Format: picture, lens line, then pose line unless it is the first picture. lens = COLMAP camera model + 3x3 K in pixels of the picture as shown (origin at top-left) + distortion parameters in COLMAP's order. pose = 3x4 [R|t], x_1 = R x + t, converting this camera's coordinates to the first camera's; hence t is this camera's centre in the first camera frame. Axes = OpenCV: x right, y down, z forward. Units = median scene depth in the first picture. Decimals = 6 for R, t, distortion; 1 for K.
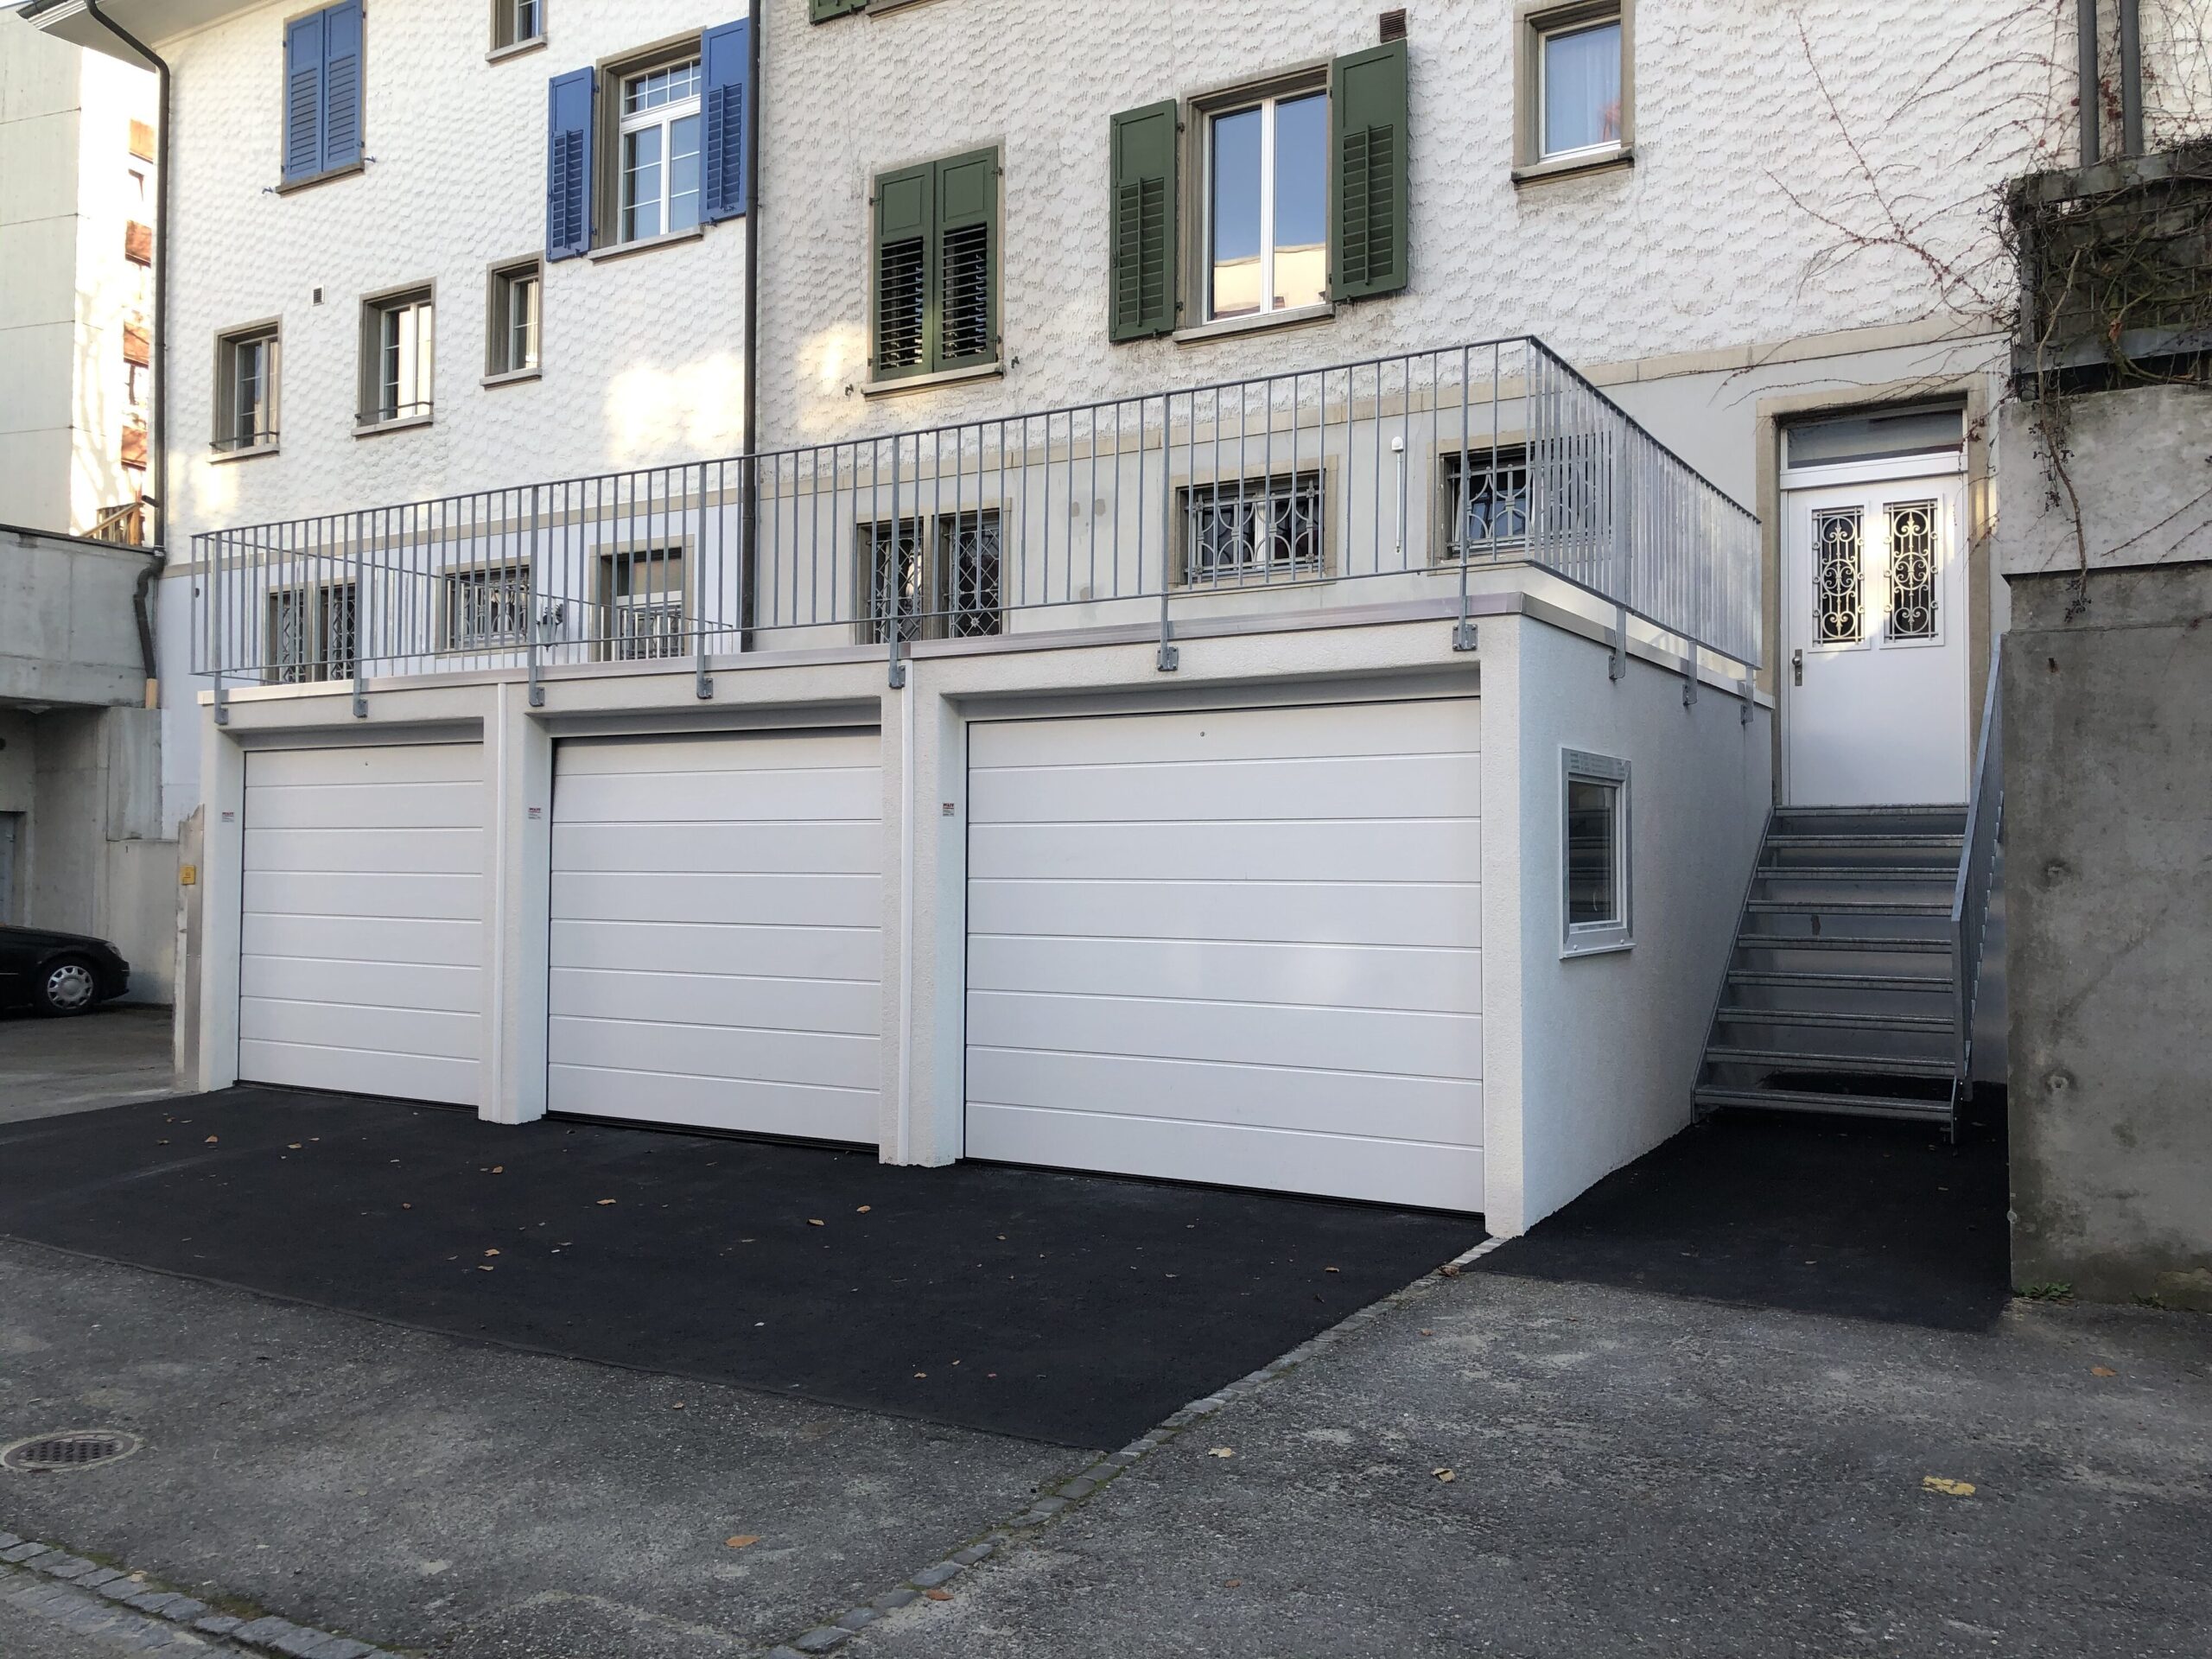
lens RADIAL K [[1807.0, 0, 1121.7], [0, 1807.0, 821.0], [0, 0, 1]] dist [0.007792, -0.008531]
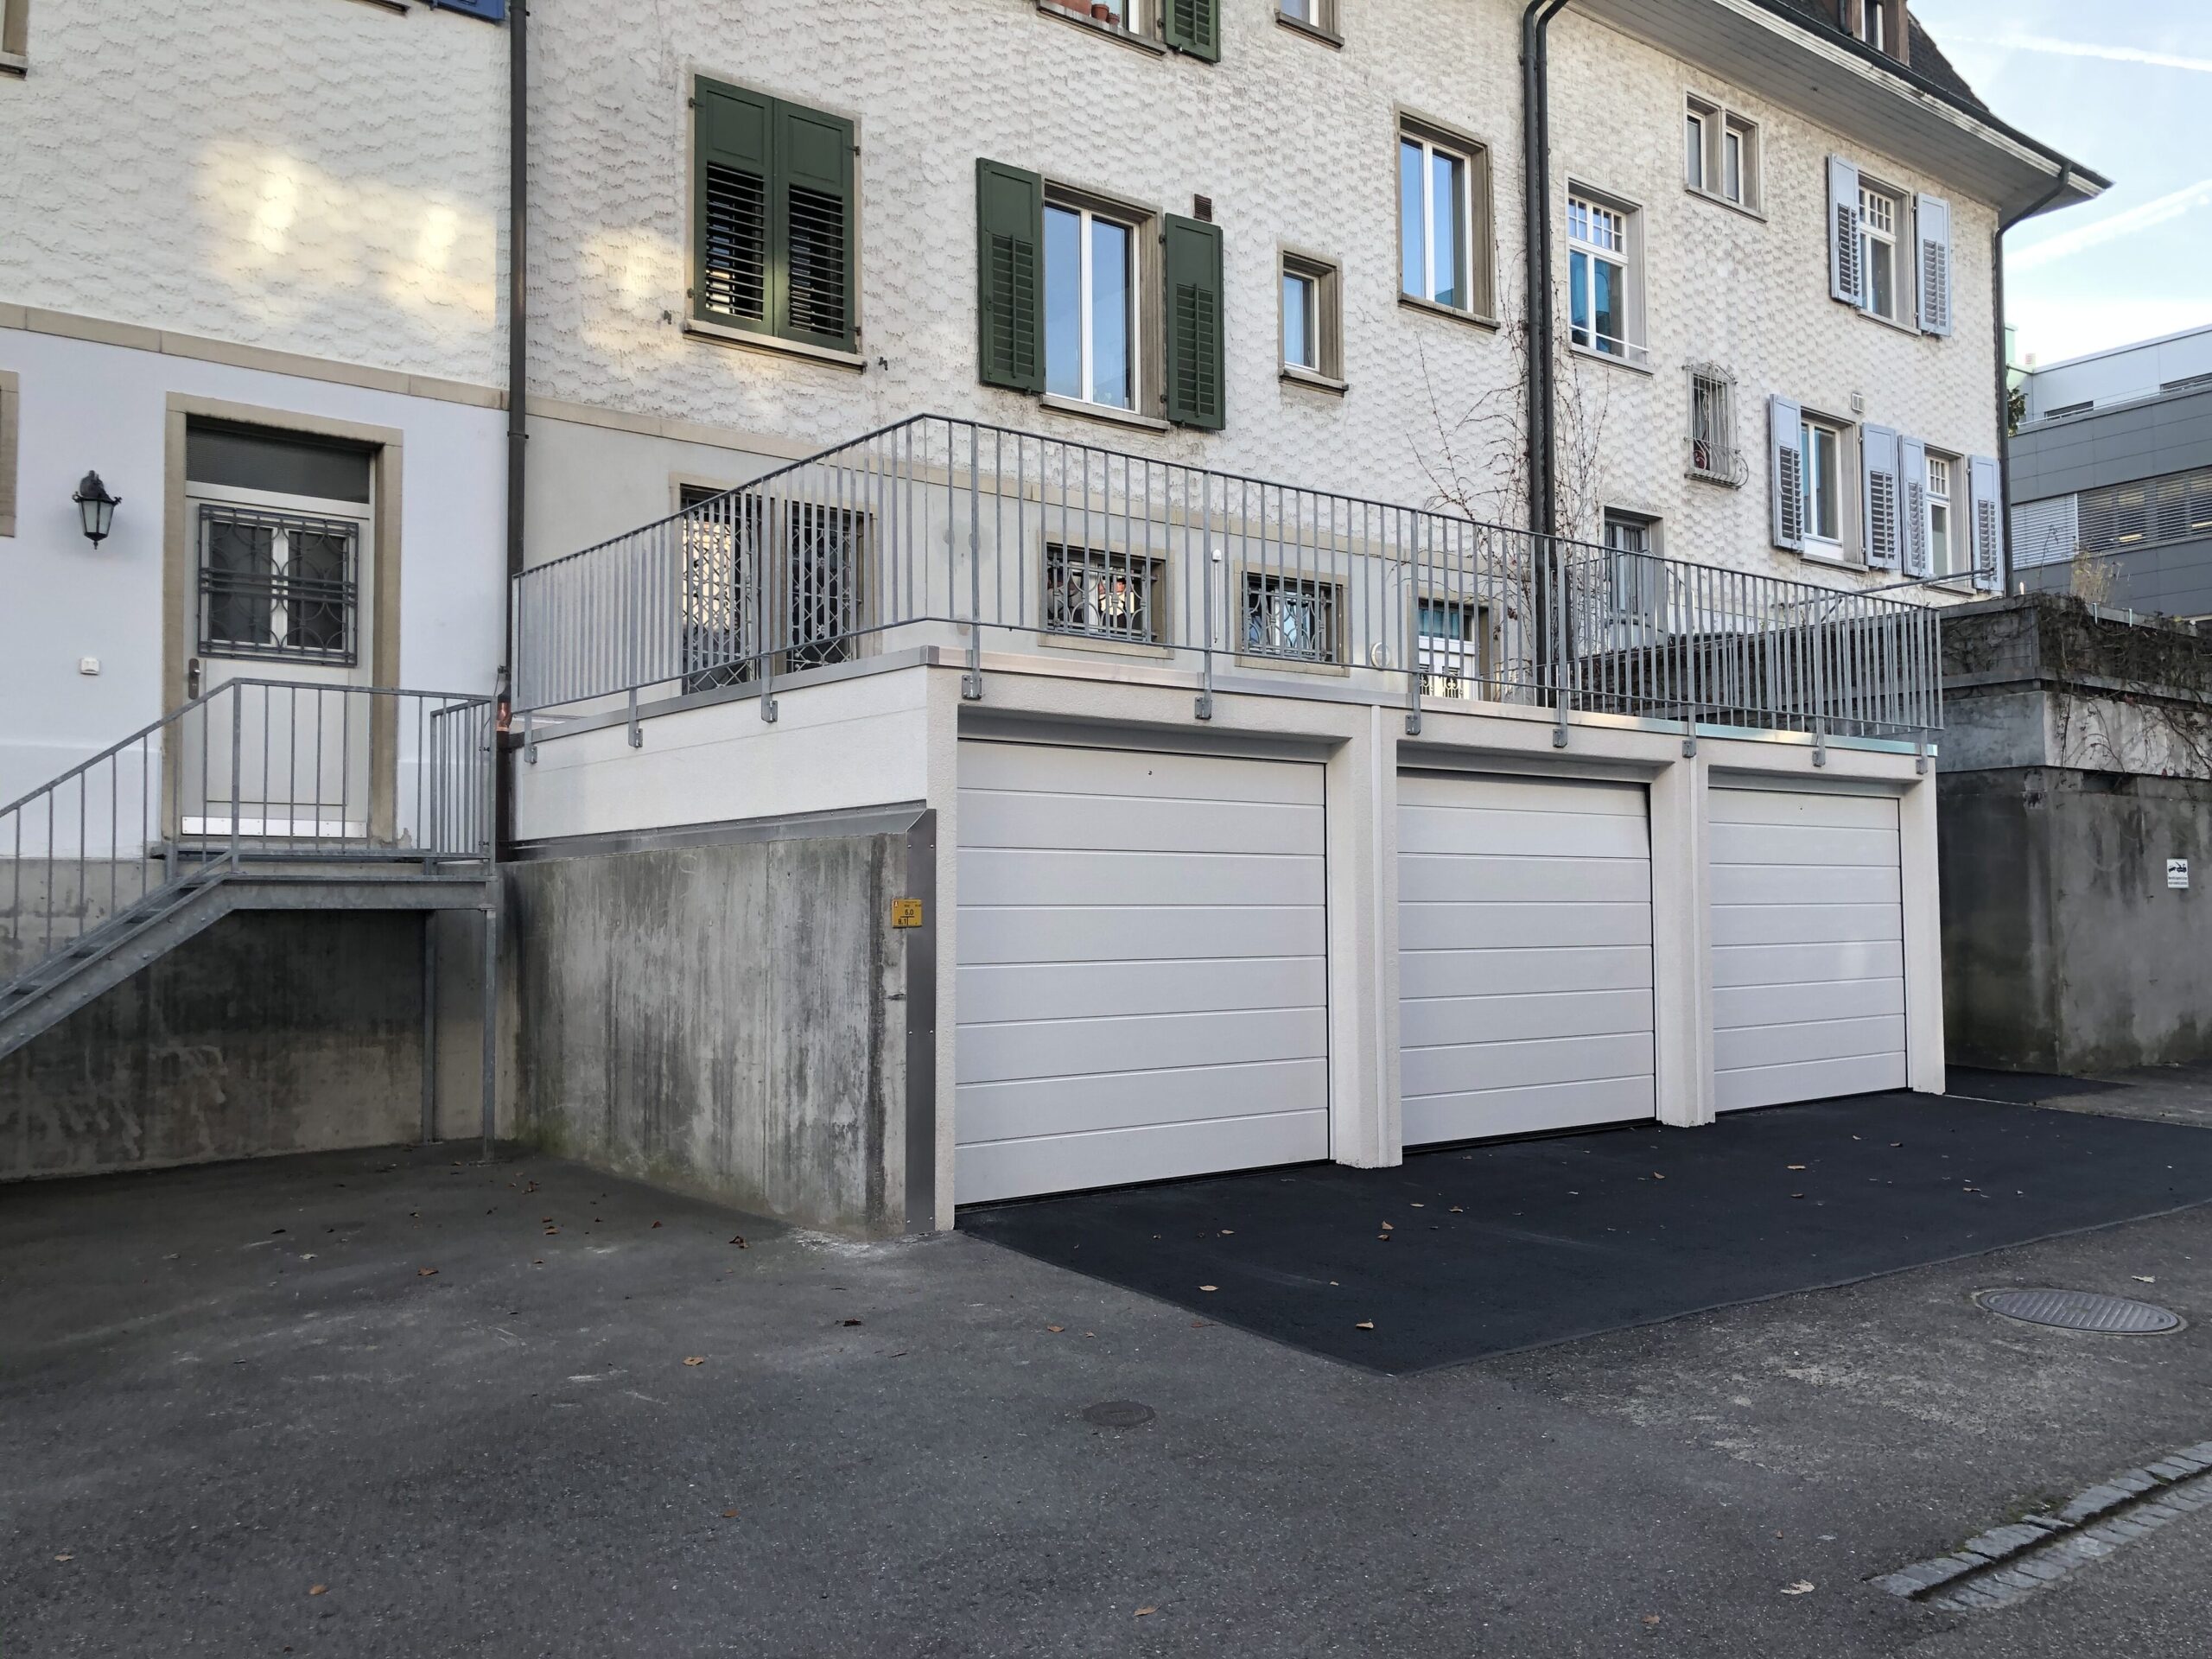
lens RADIAL K [[1807.0, 0, 1124.6], [0, 1807.0, 834.9], [0, 0, 1]] dist [0.007792, -0.008531]
pose [[0.357982, 0.031727, 0.933189, -0.923019], [-0.023017, 0.999419, -0.025149, 0.013441], [-0.933445, -0.012477, 0.358505, 0.562696]]
